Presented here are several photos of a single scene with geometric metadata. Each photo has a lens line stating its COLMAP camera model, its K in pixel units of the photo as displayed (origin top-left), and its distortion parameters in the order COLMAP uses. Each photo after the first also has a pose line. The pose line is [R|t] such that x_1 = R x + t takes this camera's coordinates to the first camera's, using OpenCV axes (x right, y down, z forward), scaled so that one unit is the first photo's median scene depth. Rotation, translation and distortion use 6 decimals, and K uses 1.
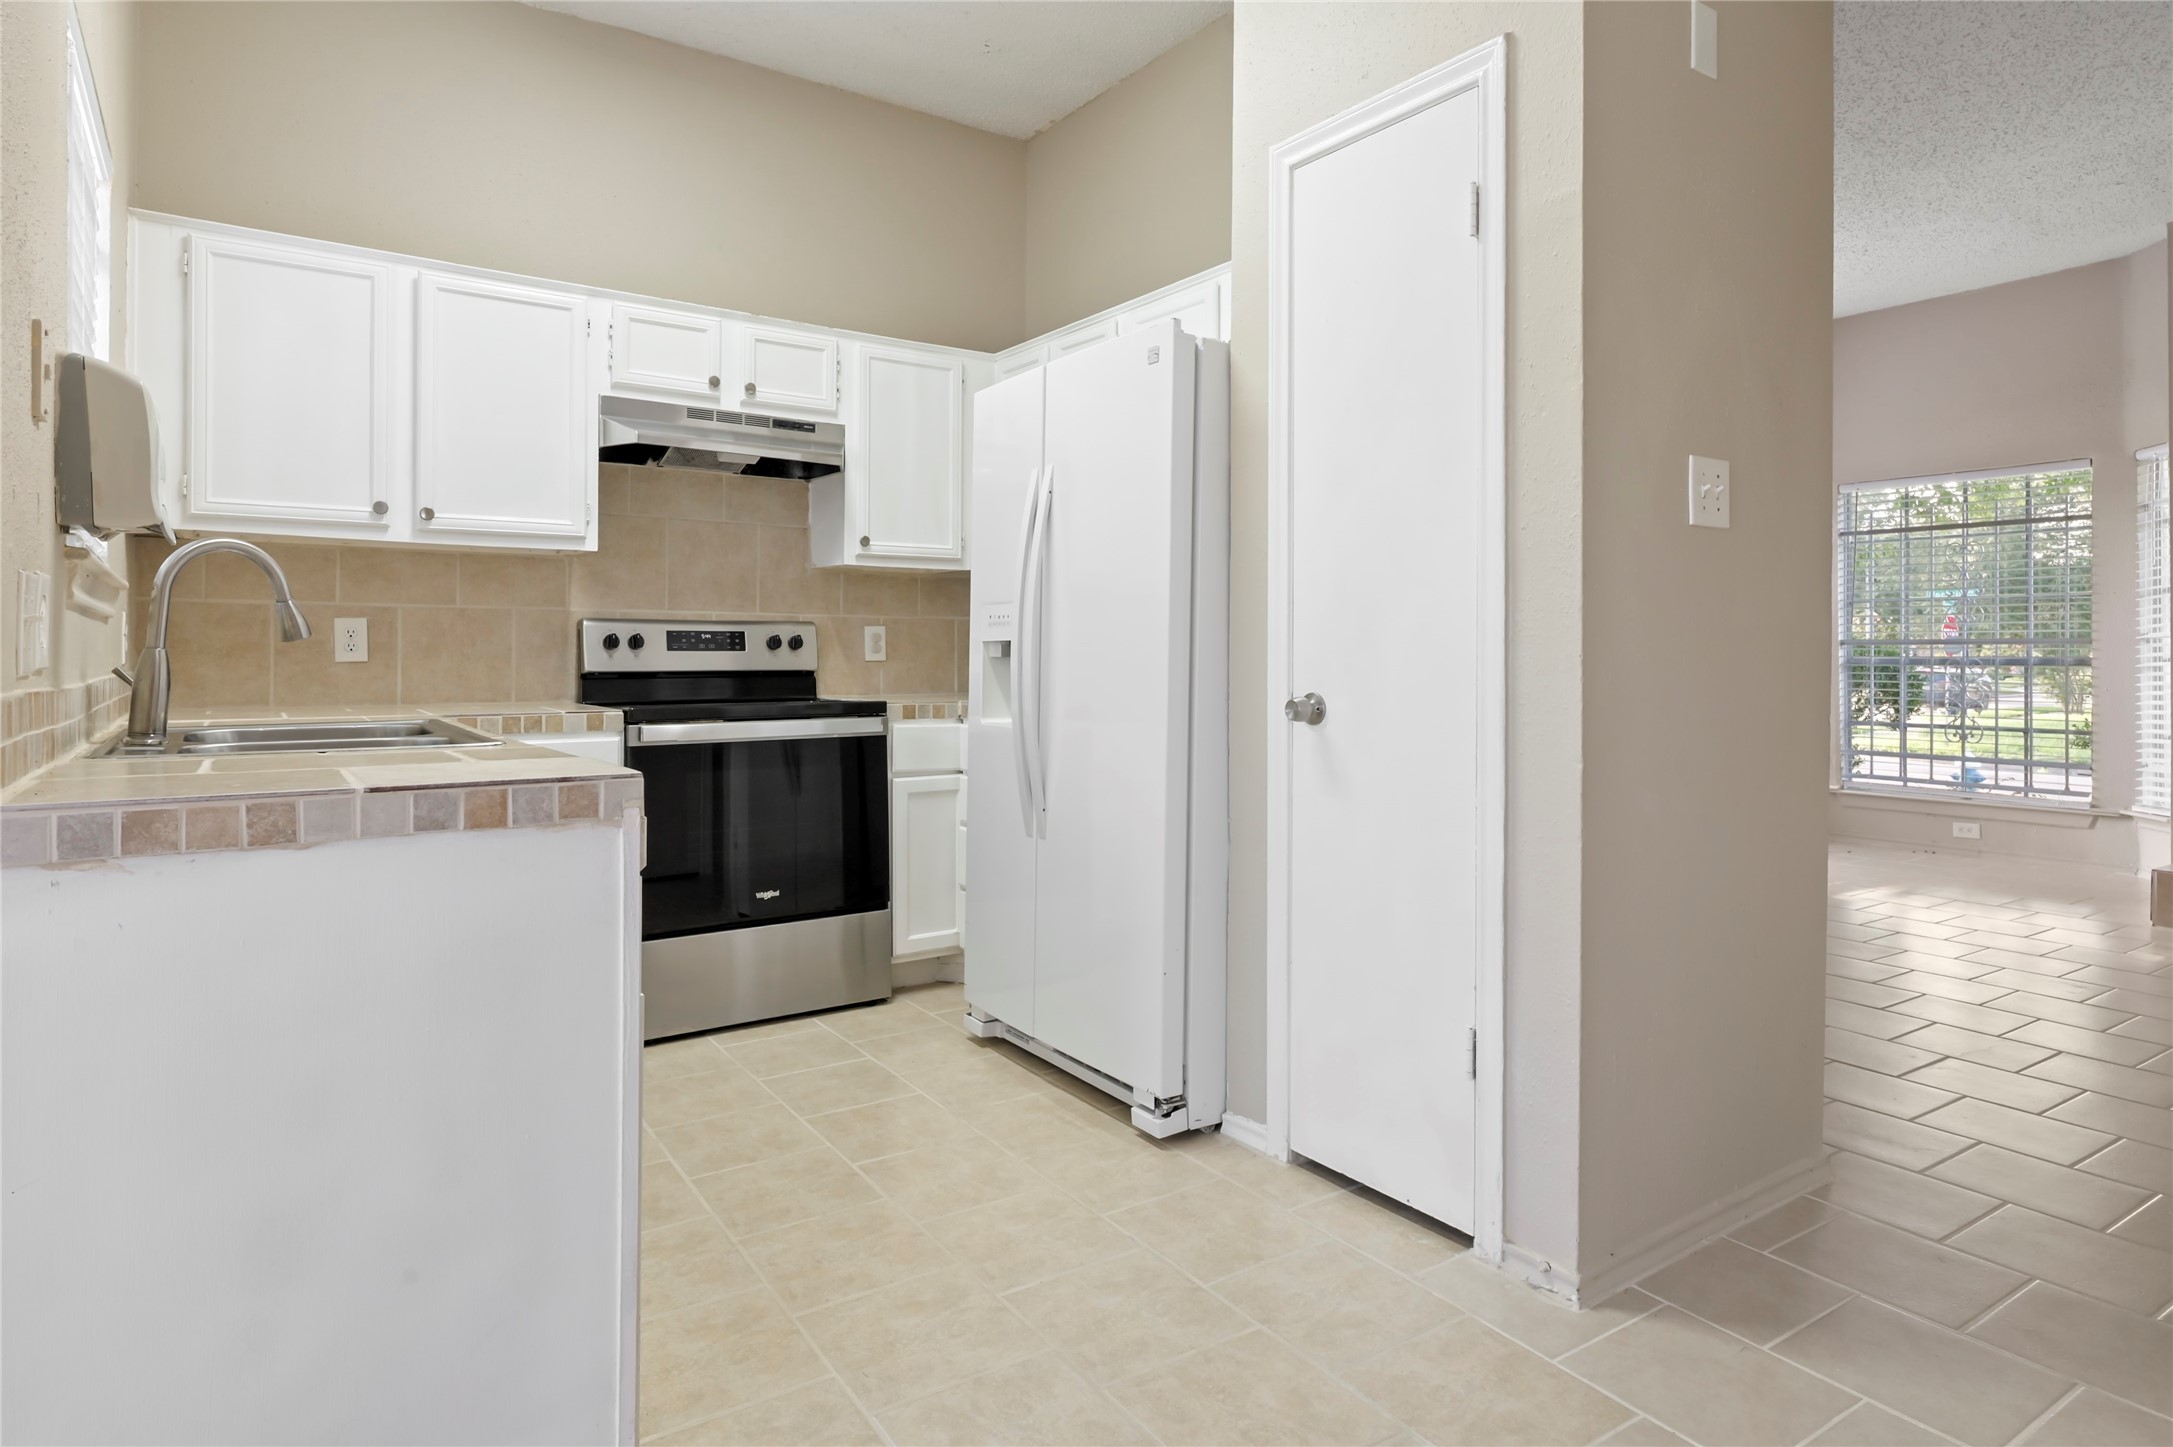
lens RADIAL K [[1217.7, 0, 1075.0], [0, 1217.7, 659.1], [0, 0, 1]] dist [0.000940, 0.000935]
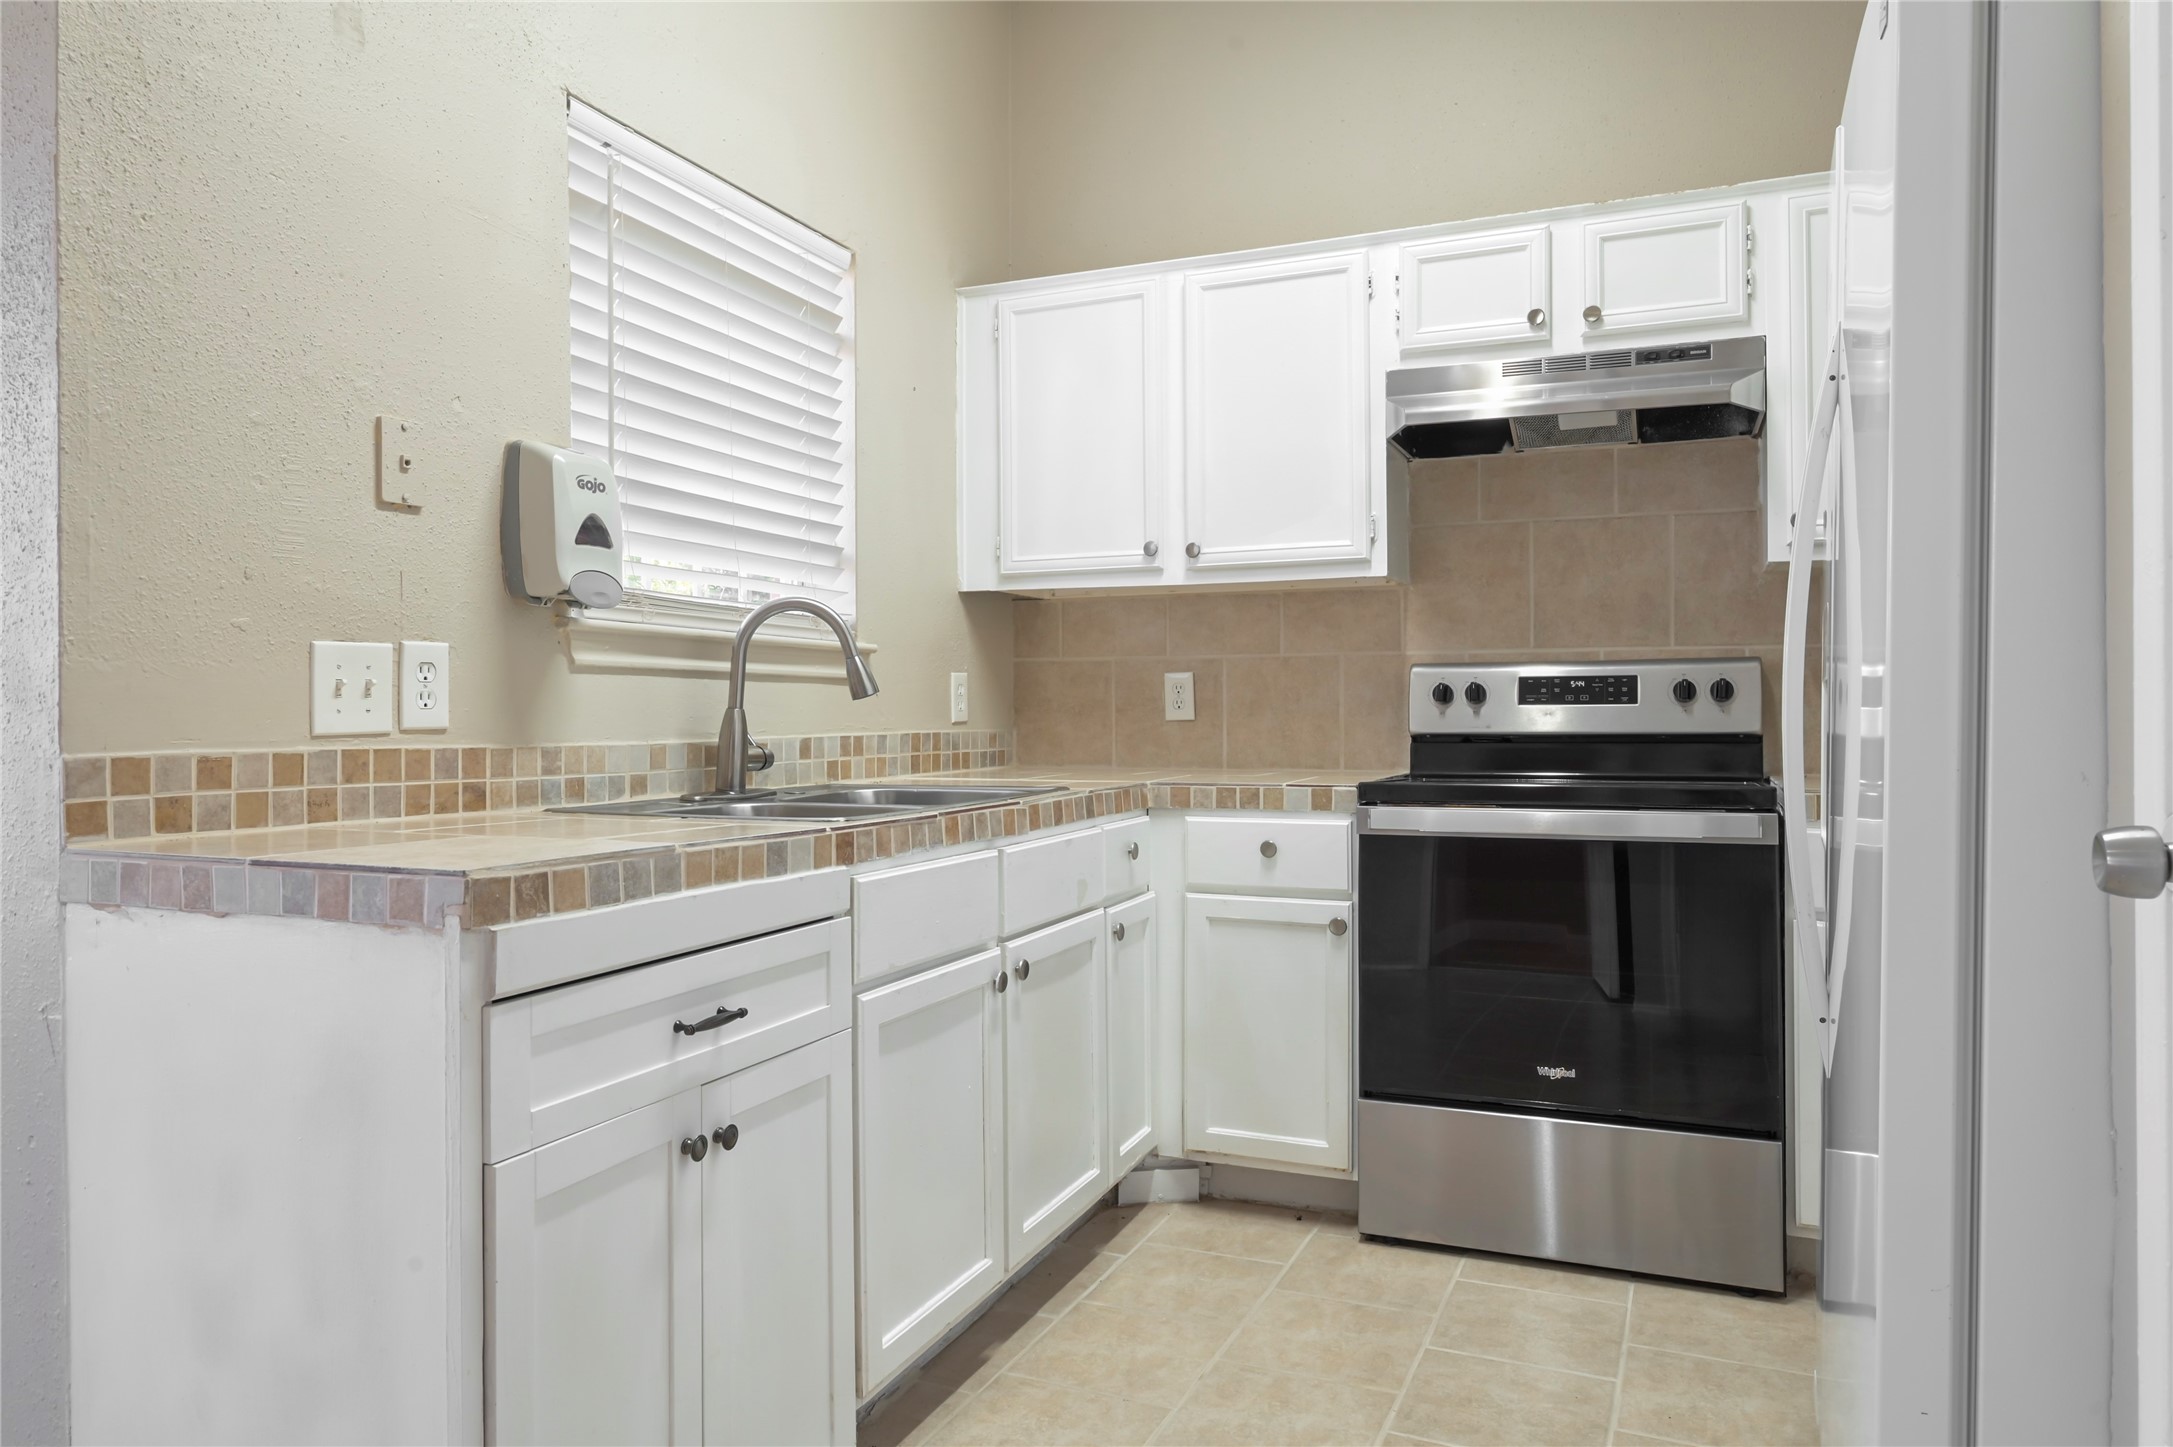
lens RADIAL K [[1396.6, 0, 1083.5], [0, 1396.6, 710.2], [0, 0, 1]] dist [0.001310, -0.000127]
pose [[0.531819, -0.005453, -0.846840, 0.247935], [0.002599, 0.999985, -0.004806, -0.000462], [0.846854, 0.000355, 0.531825, 0.368466]]
